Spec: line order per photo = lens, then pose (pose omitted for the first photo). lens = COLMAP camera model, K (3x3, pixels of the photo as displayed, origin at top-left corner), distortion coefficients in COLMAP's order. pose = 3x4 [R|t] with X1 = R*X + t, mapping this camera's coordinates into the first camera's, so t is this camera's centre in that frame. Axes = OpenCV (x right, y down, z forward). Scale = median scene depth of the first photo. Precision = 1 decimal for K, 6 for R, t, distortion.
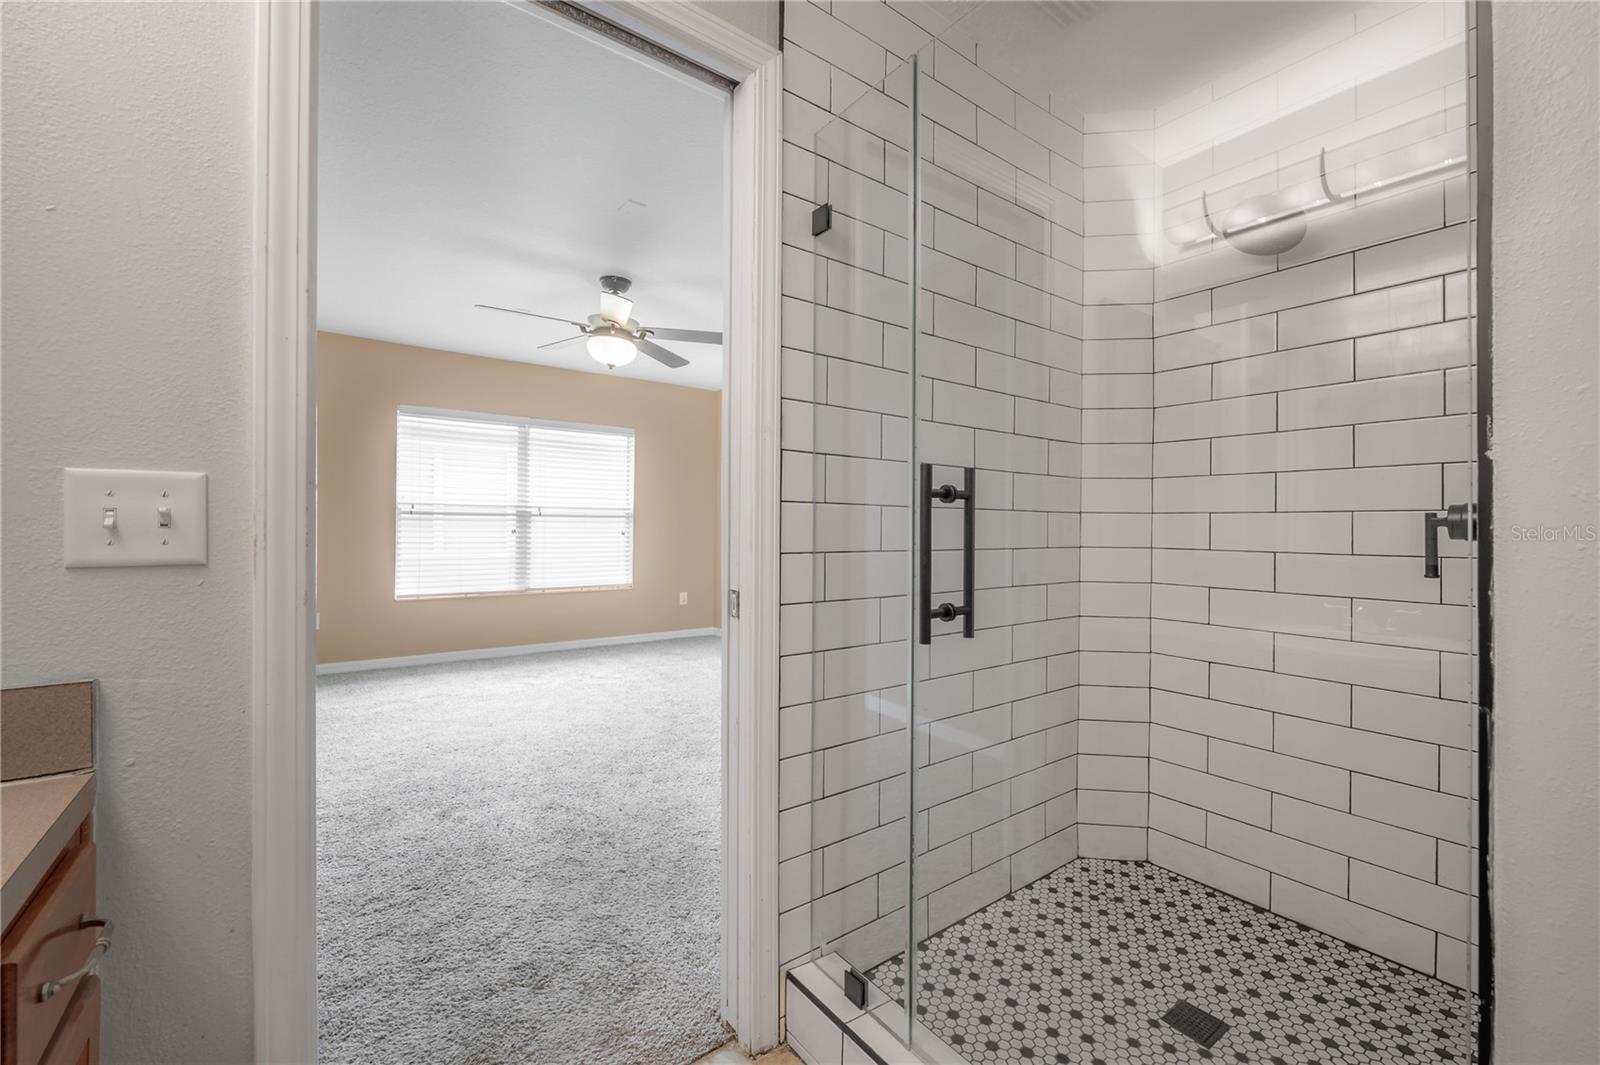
lens RADIAL K [[646.7, 0, 786.5], [0, 646.7, 529.8], [0, 0, 1]] dist [-0.003136, -0.000218]
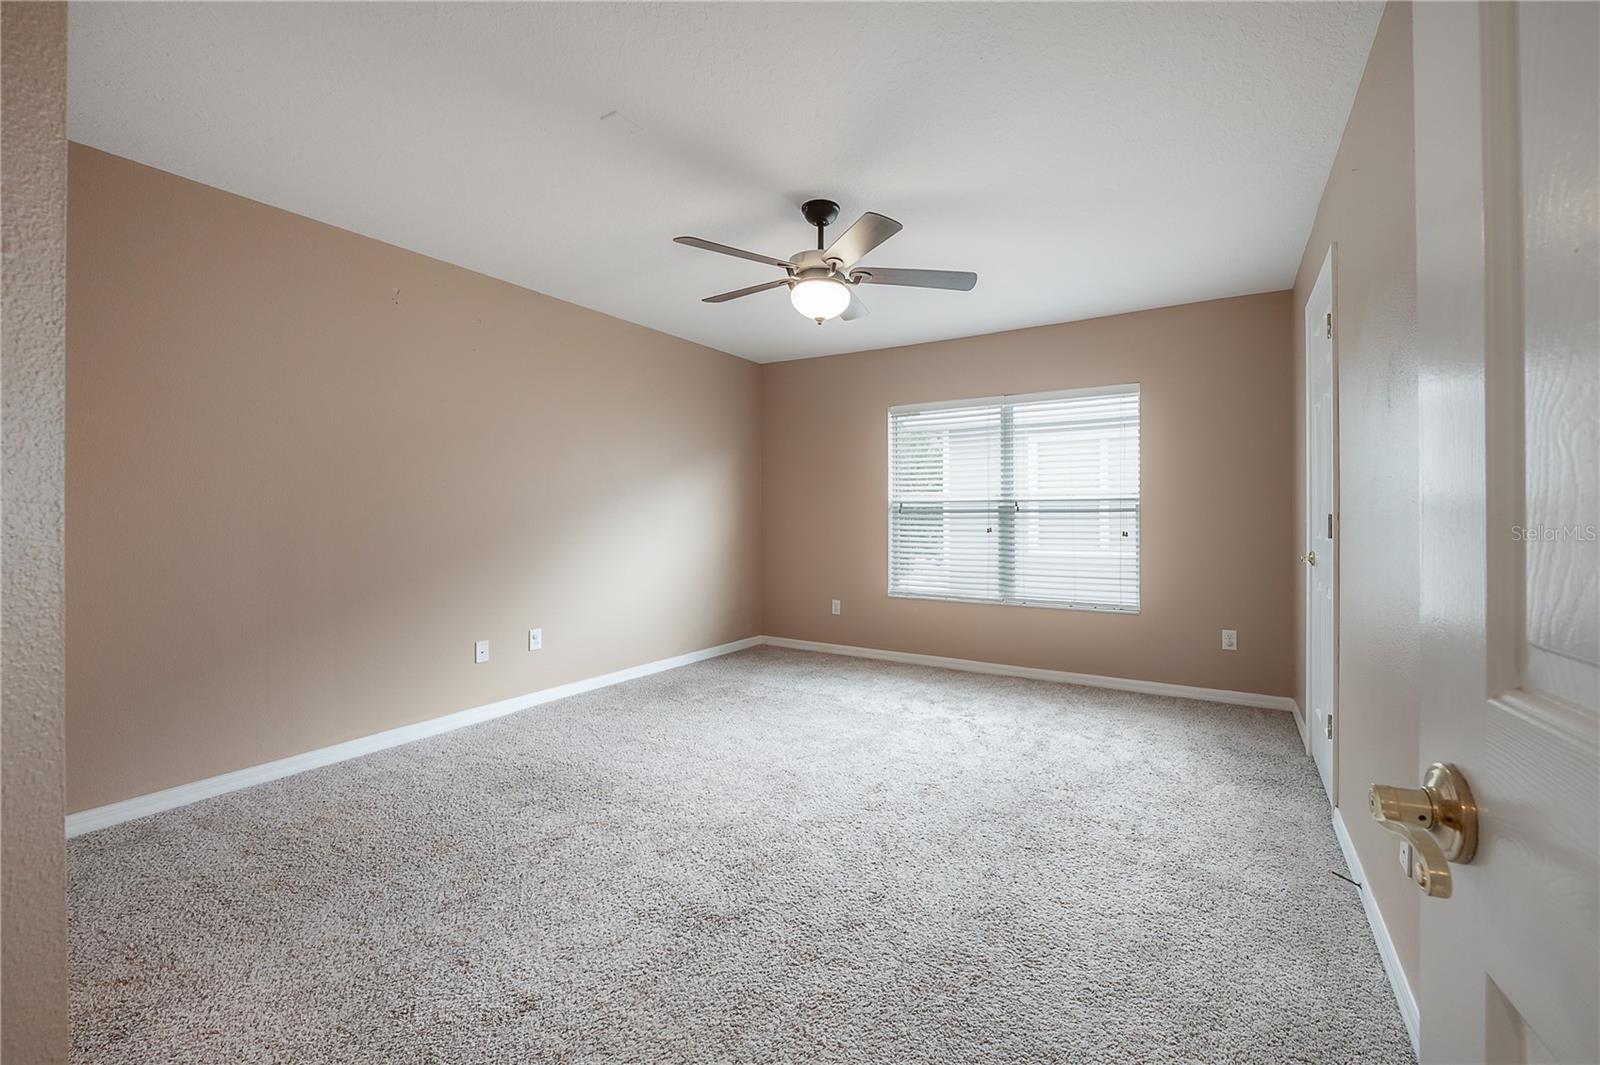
lens RADIAL K [[646.7, 0, 796.2], [0, 646.7, 524.8], [0, 0, 1]] dist [-0.003136, -0.000218]
pose [[0.407269, 0.001903, -0.913306, 0.266557], [0.002305, 0.999993, 0.003111, -0.007935], [0.913305, -0.003372, 0.407262, 0.417494]]
